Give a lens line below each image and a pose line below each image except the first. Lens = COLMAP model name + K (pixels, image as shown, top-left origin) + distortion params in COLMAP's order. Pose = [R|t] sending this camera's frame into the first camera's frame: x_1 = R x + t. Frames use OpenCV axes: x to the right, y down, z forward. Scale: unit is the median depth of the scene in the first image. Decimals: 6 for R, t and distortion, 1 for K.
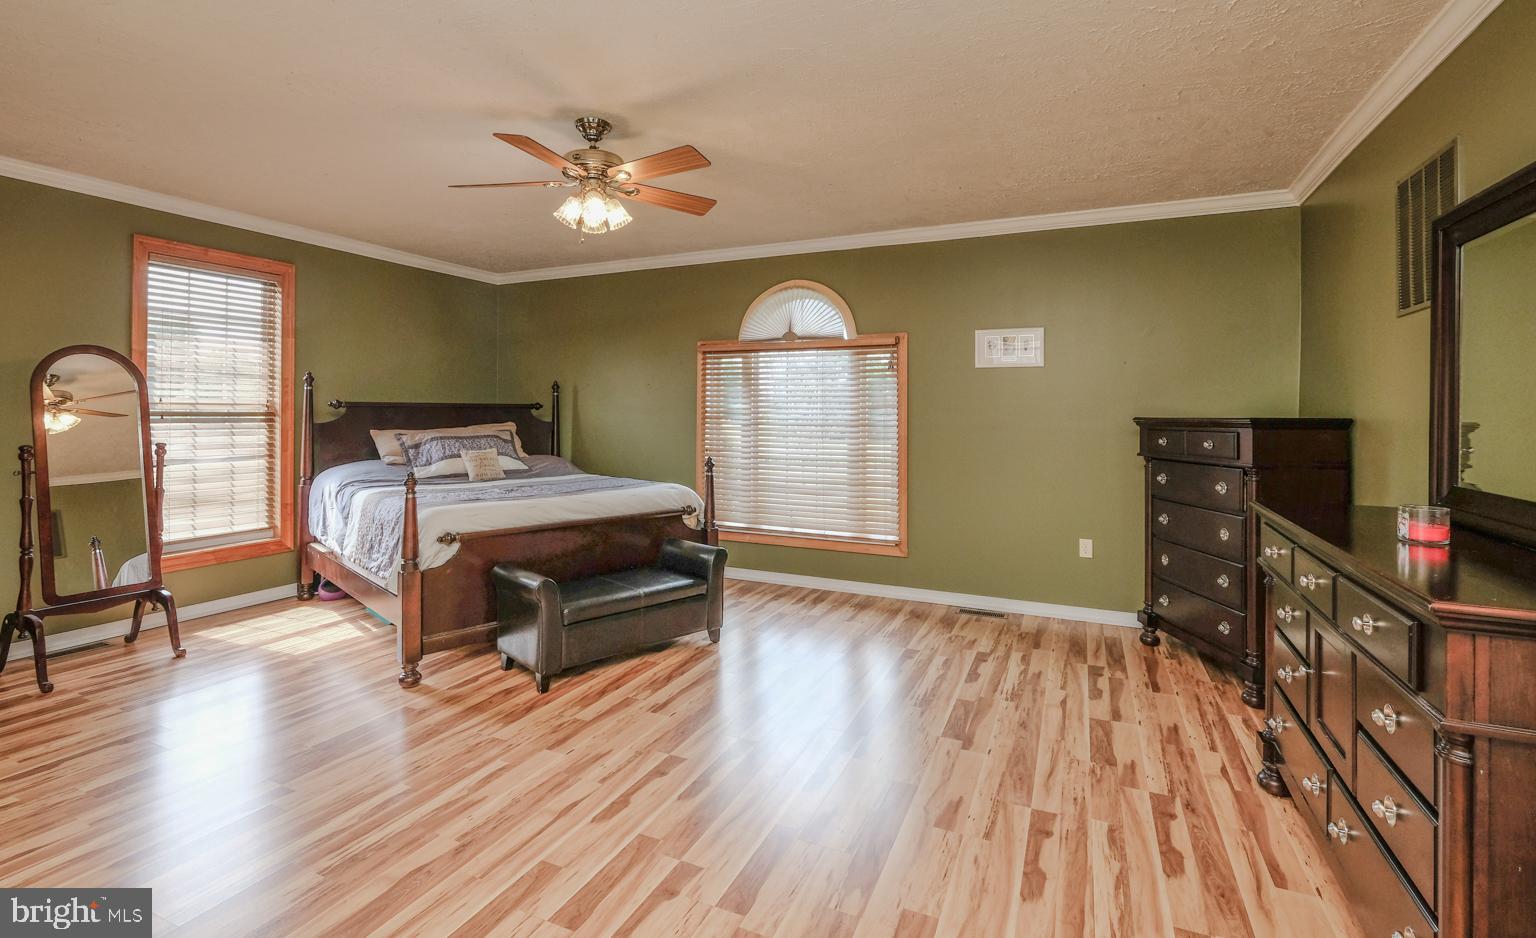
lens RADIAL K [[694.3, 0, 718.5], [0, 694.3, 409.8], [0, 0, 1]] dist [-0.008102, -0.000183]
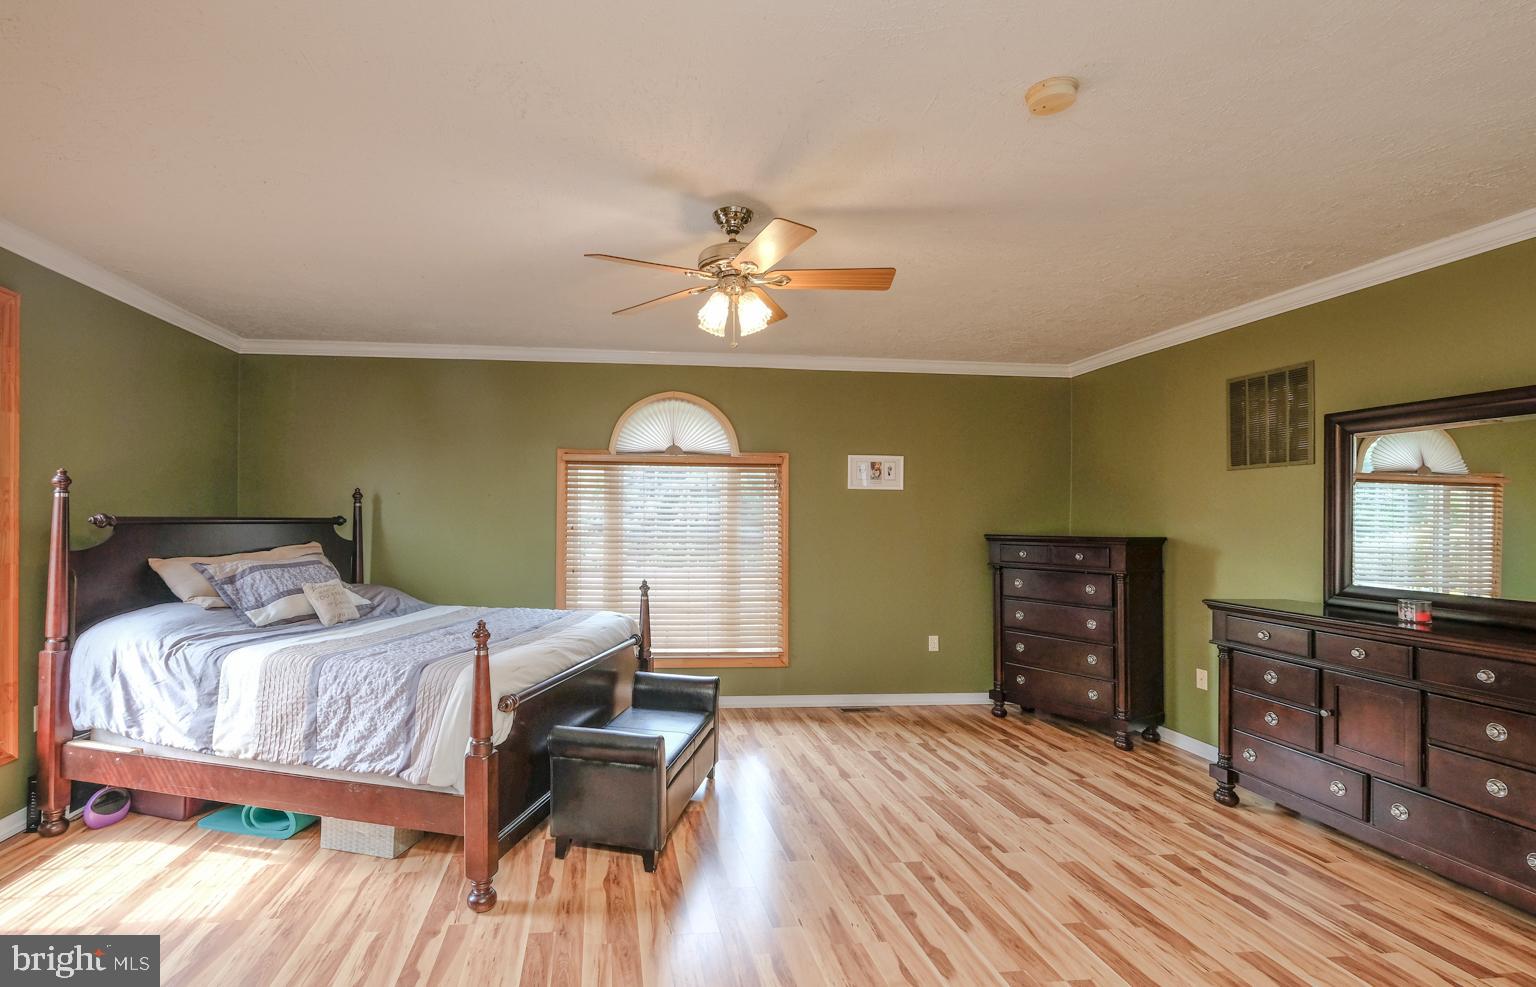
lens RADIAL K [[724.4, 0, 646.4], [0, 724.4, 514.8], [0, 0, 1]] dist [-0.004027, -0.000489]
pose [[0.855424, 0.005230, 0.517902, -0.553543], [-0.006263, 0.999980, 0.000246, -0.019889], [-0.517891, -0.003454, 0.855440, 0.194439]]
